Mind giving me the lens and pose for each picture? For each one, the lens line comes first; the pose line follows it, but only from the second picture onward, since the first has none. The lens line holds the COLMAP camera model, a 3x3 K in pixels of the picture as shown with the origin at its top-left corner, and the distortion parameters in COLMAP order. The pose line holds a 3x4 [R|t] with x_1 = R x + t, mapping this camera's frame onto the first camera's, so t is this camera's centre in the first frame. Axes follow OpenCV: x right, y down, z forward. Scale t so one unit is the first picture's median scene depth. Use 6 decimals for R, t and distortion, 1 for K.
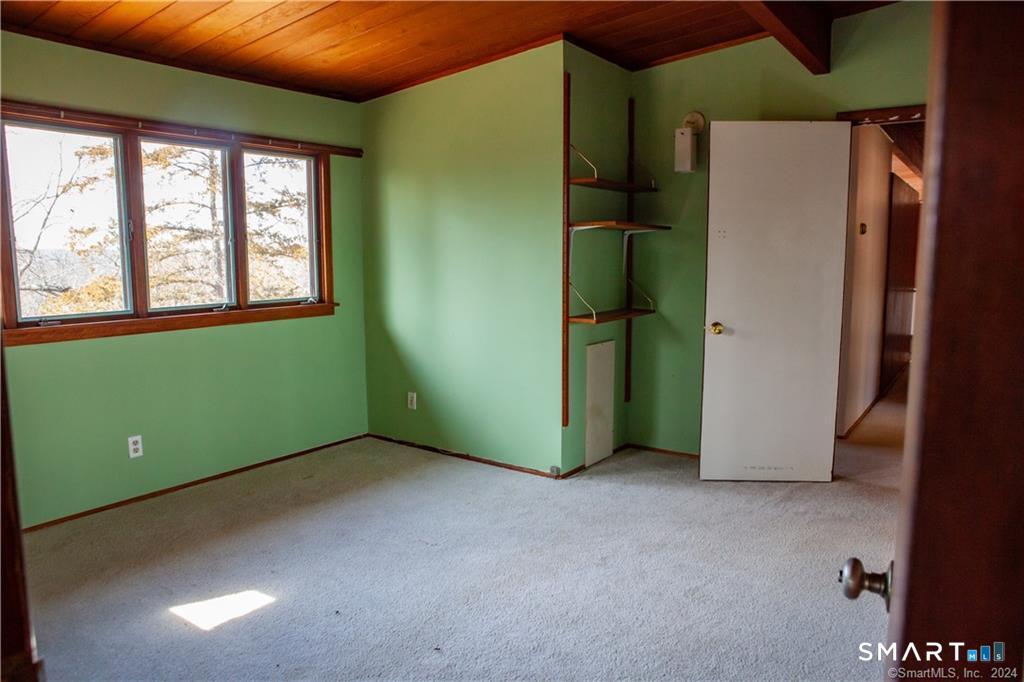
lens RADIAL K [[703.1, 0, 515.3], [0, 703.1, 344.0], [0, 0, 1]] dist [-0.100429, 0.064260]
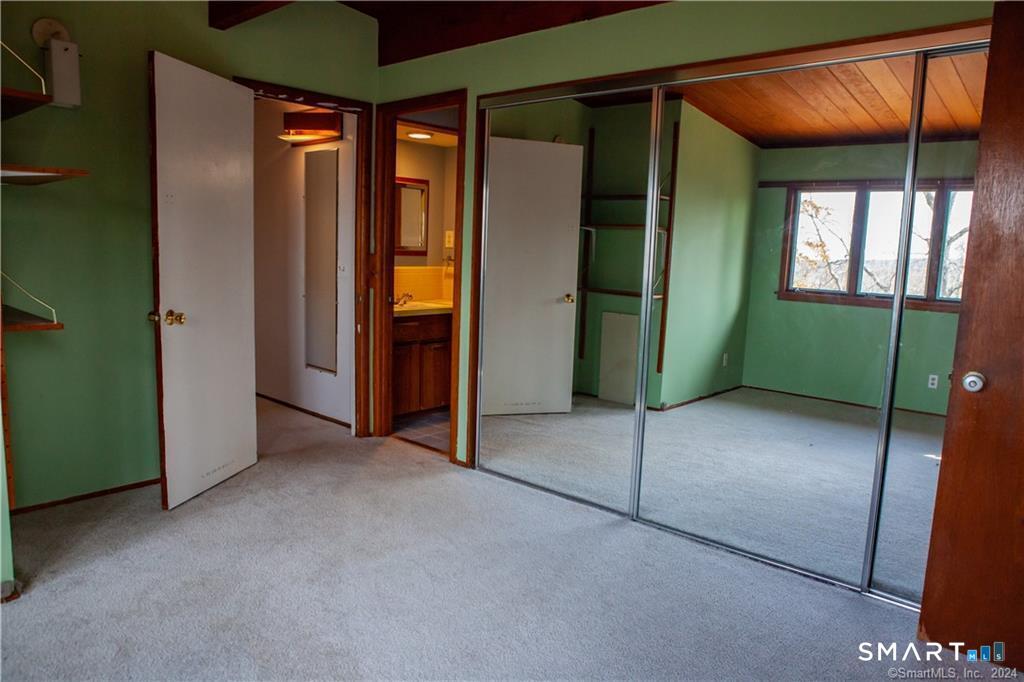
lens RADIAL K [[703.1, 0, 515.3], [0, 703.1, 344.0], [0, 0, 1]] dist [-0.100429, 0.064260]
pose [[0.109575, -0.136758, 0.984526, -0.502058], [0.096724, 0.987256, 0.126372, -0.060615], [-0.989261, 0.081380, 0.121407, 0.576796]]
